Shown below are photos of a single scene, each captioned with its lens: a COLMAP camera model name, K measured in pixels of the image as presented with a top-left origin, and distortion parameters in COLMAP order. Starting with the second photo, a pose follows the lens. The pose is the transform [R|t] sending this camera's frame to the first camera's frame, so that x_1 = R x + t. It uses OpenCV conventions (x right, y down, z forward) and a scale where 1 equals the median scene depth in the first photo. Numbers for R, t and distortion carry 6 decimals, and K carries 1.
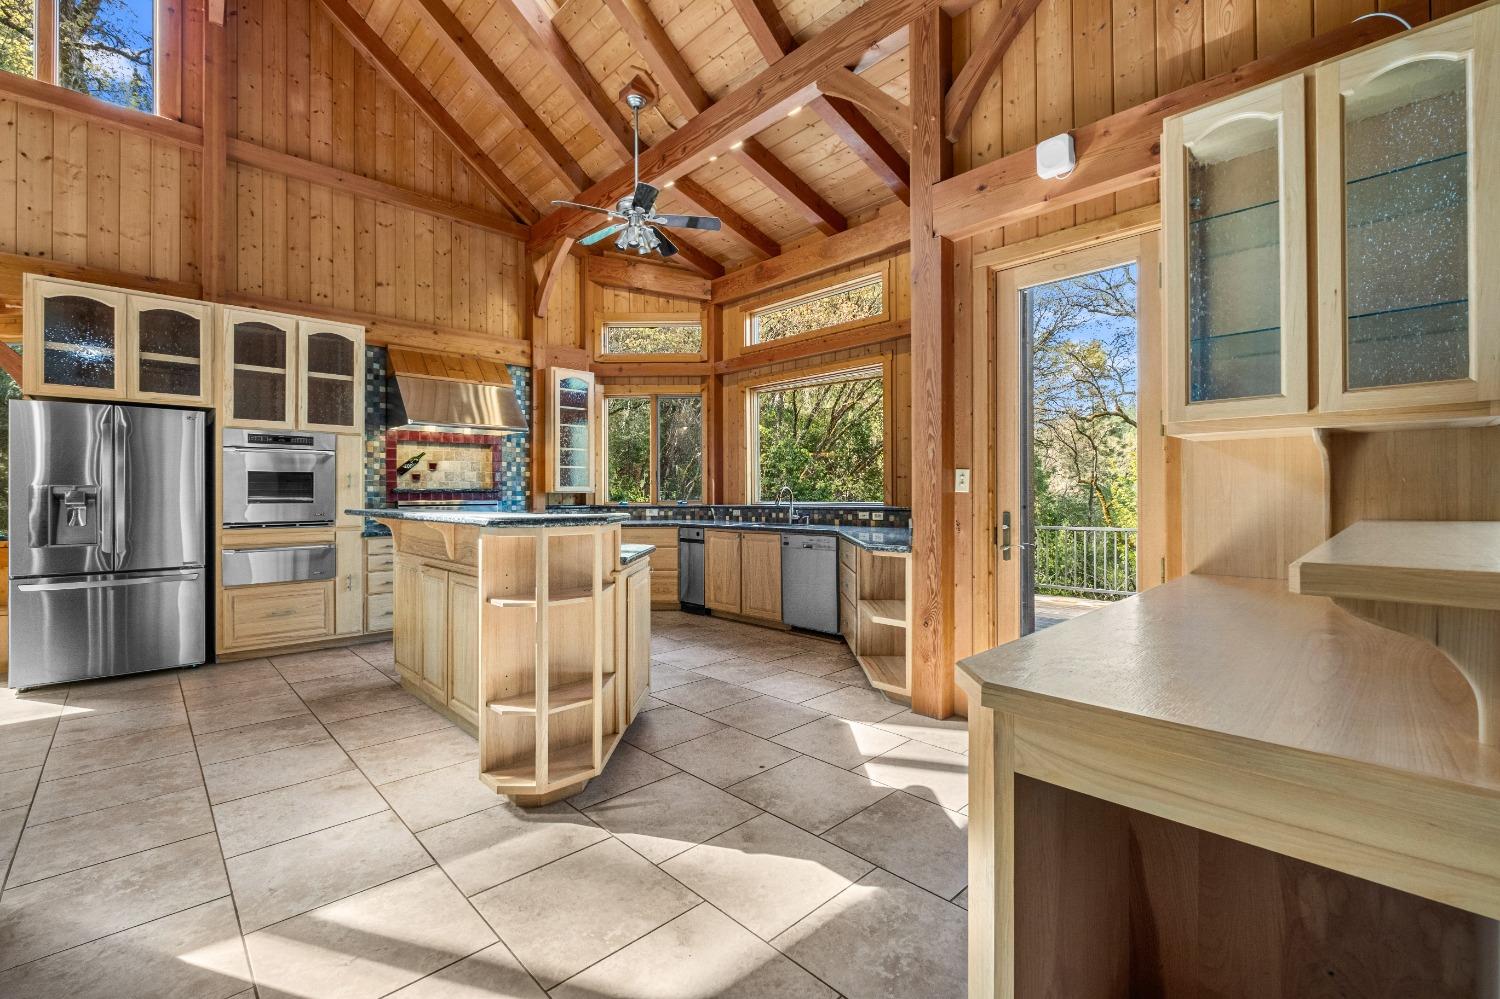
lens RADIAL K [[650.0, 0, 754.1], [0, 650.0, 491.8], [0, 0, 1]] dist [-0.009371, 0.000748]
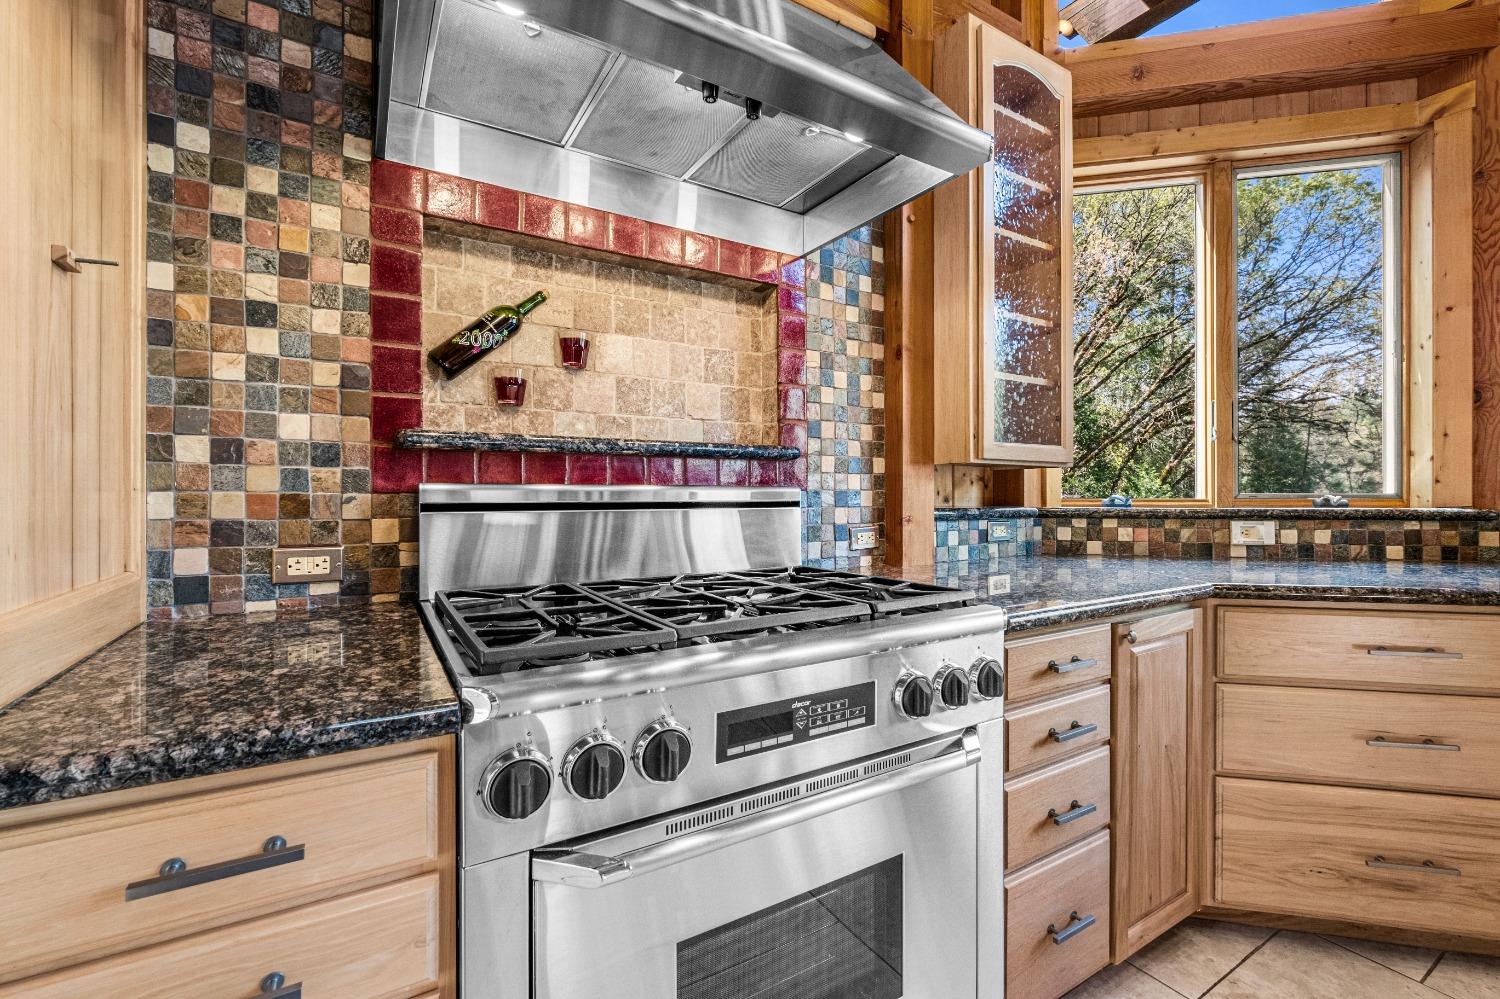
lens RADIAL K [[650.0, 0, 748.7], [0, 650.0, 493.1], [0, 0, 1]] dist [-0.009371, 0.000748]
pose [[0.974971, 0.002194, -0.222323, -0.348447], [-0.001935, 0.999997, 0.001384, 0.014272], [0.222325, -0.000919, 0.974972, 0.718421]]
